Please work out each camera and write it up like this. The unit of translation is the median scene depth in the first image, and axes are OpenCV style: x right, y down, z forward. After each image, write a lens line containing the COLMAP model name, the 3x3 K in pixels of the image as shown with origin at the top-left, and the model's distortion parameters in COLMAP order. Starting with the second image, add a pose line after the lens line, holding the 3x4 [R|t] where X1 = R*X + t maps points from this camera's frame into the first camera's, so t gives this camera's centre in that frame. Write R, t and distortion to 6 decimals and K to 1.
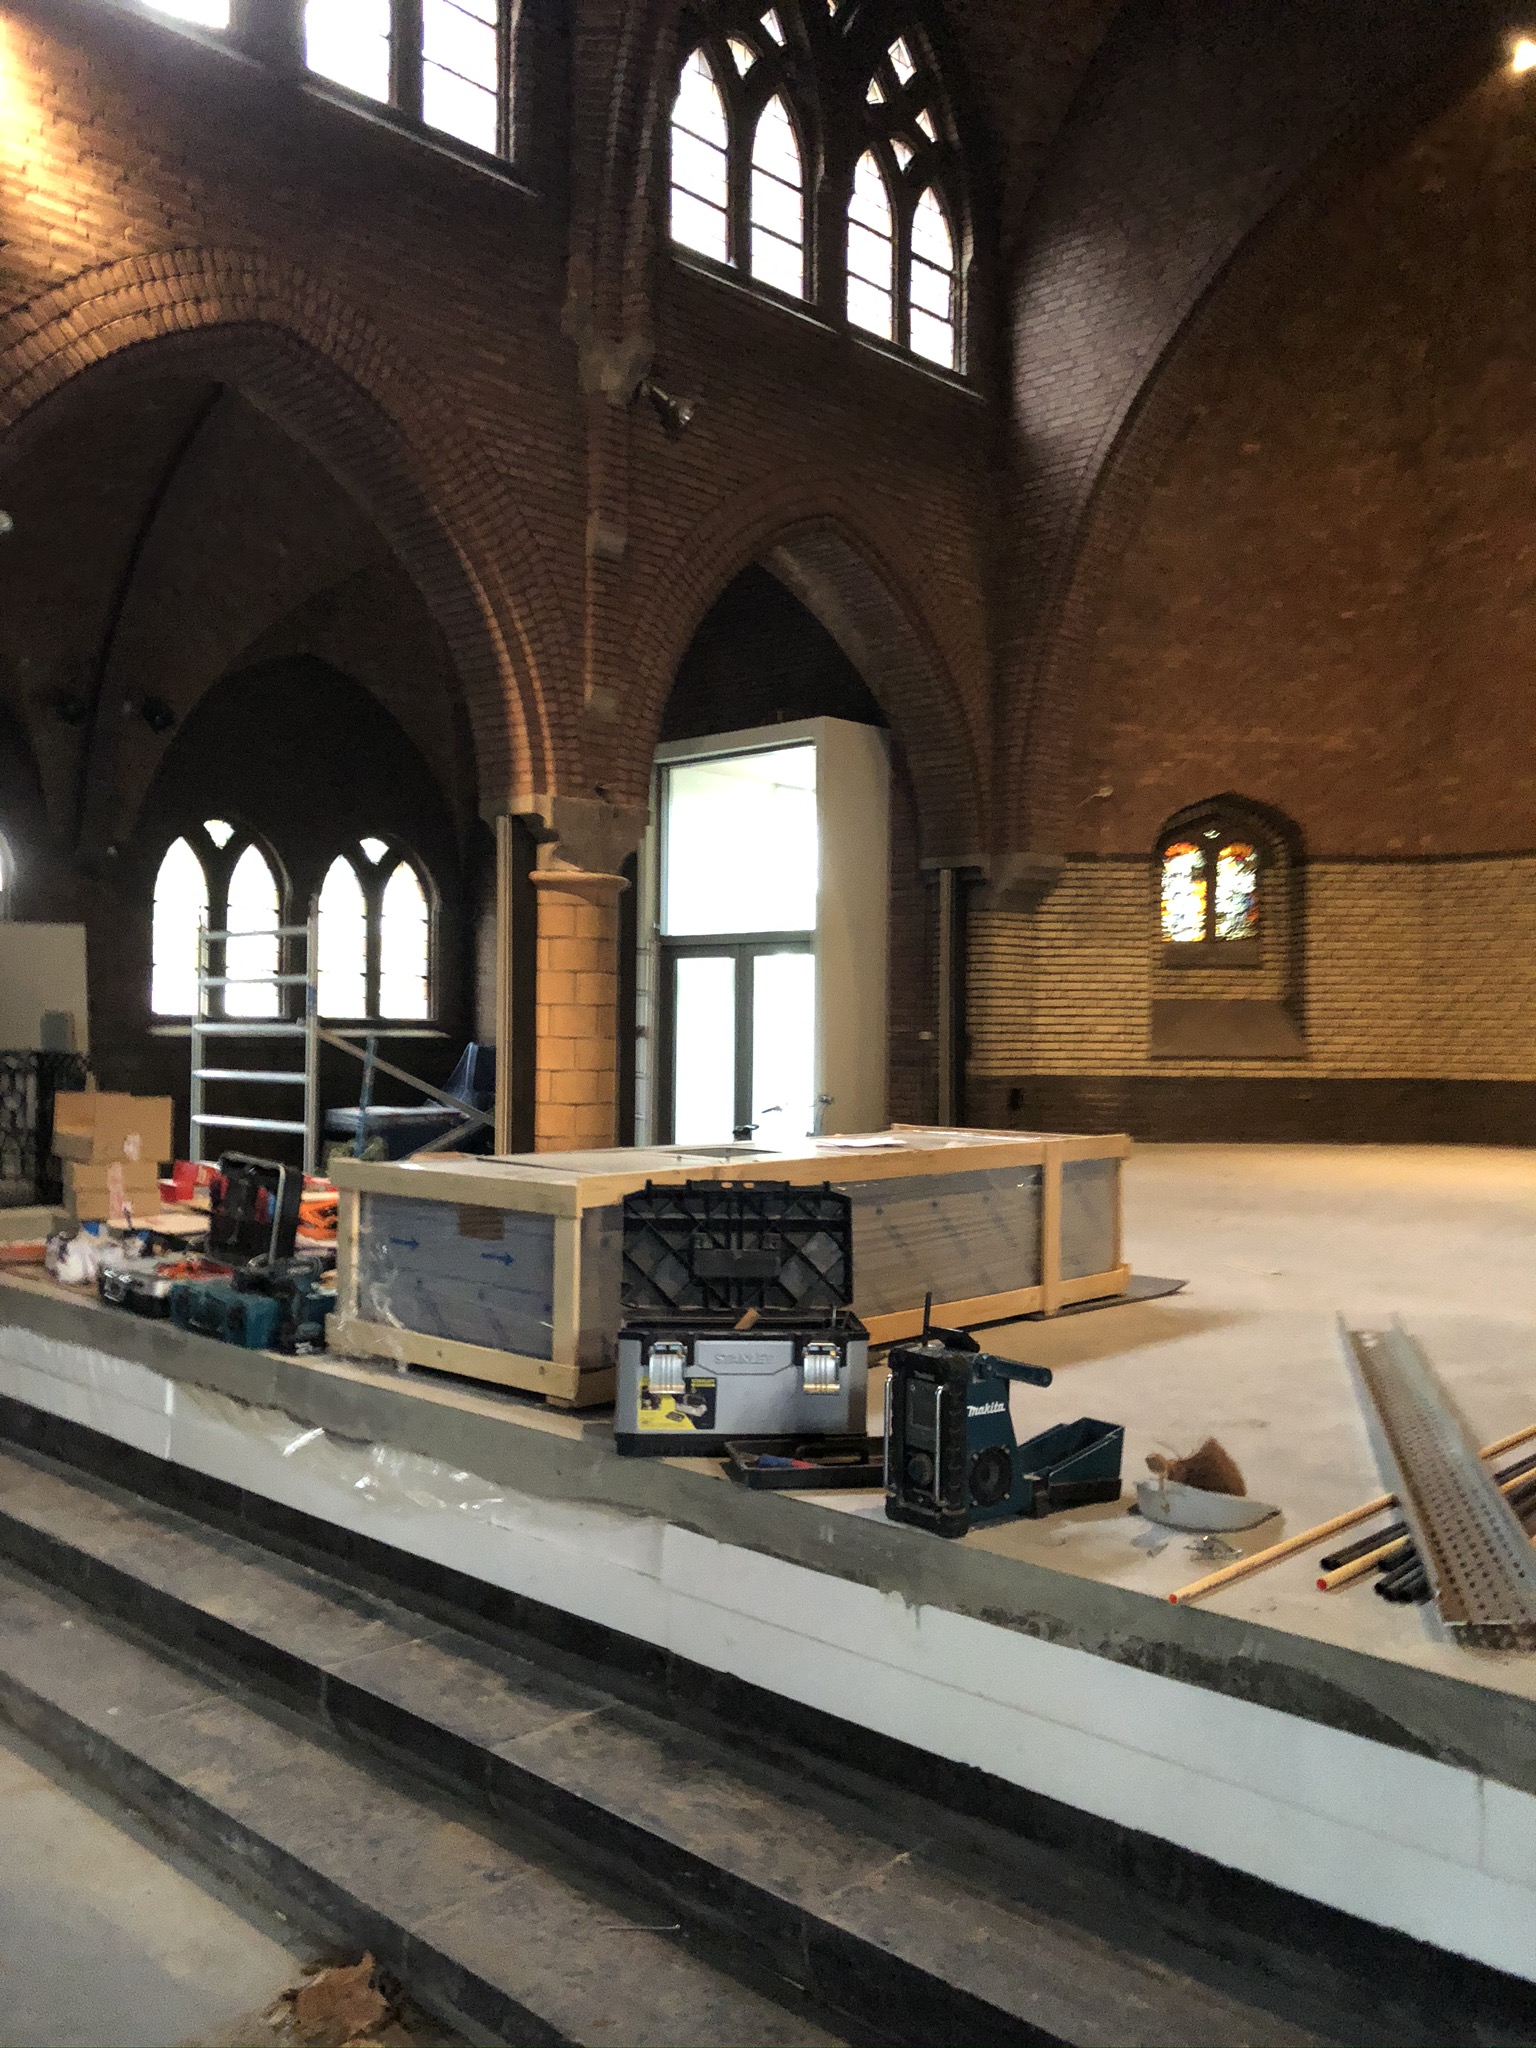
lens RADIAL K [[1697.6, 0, 750.8], [0, 1697.6, 1022.7], [0, 0, 1]] dist [0.018396, -0.013832]
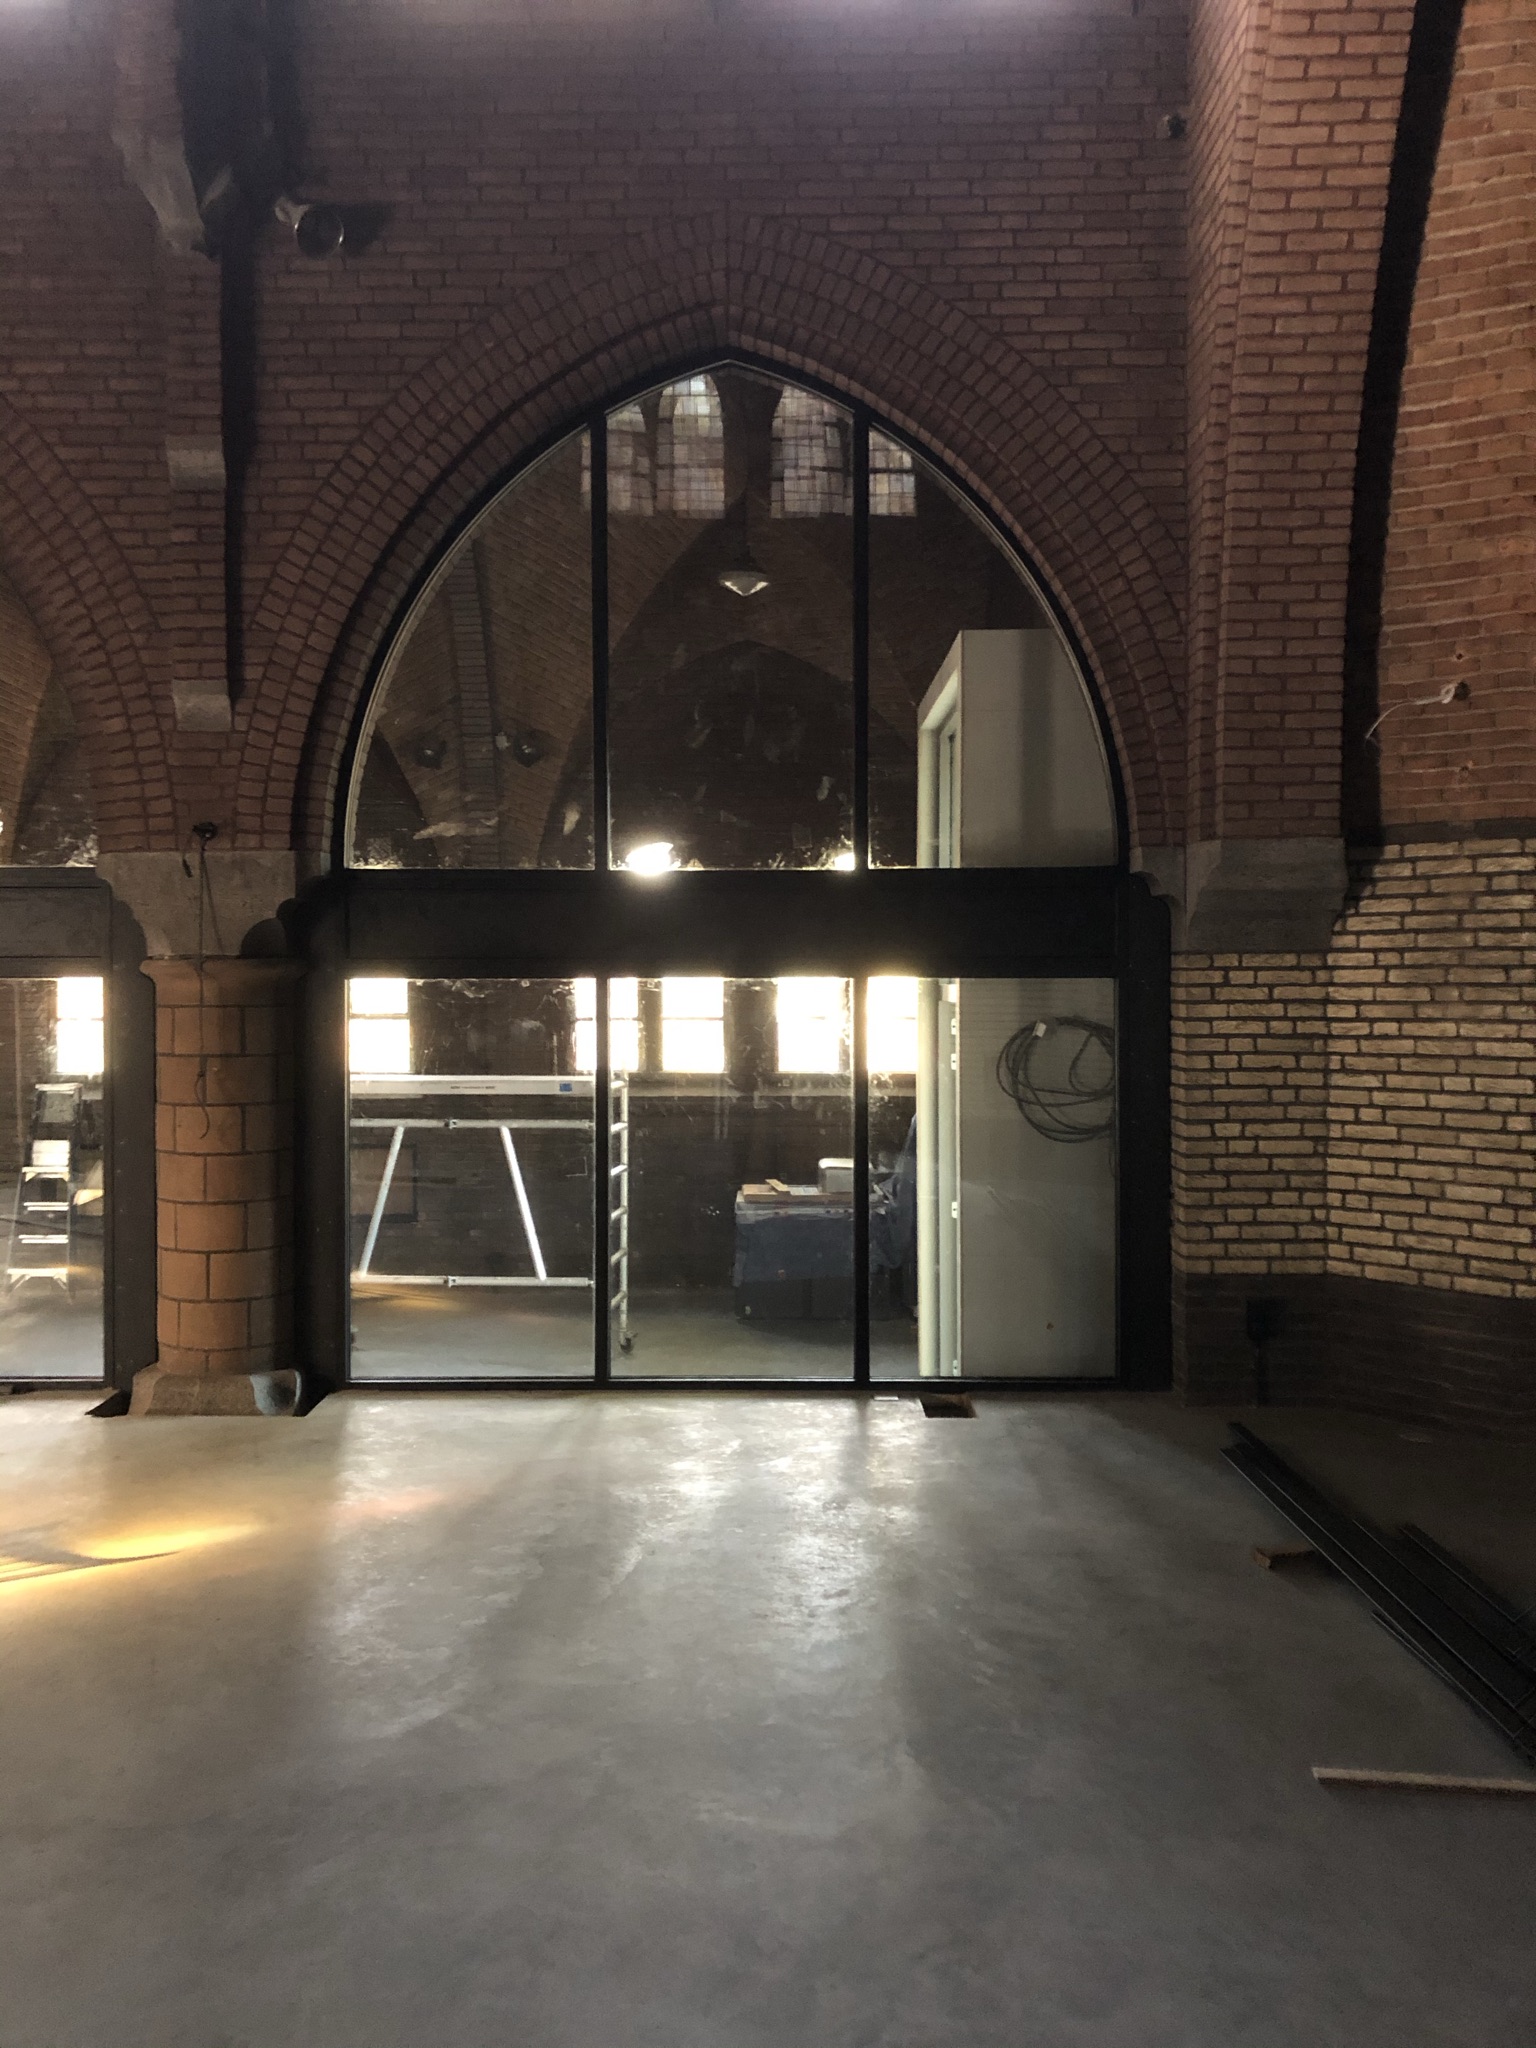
lens RADIAL K [[1697.6, 0, 768.8], [0, 1697.6, 1020.0], [0, 0, 1]] dist [0.018396, -0.013832]
pose [[0.657610, 0.018262, -0.753137, 0.436856], [0.010675, 0.999380, 0.033554, -0.062572], [0.753283, -0.030105, 0.657008, 0.545119]]
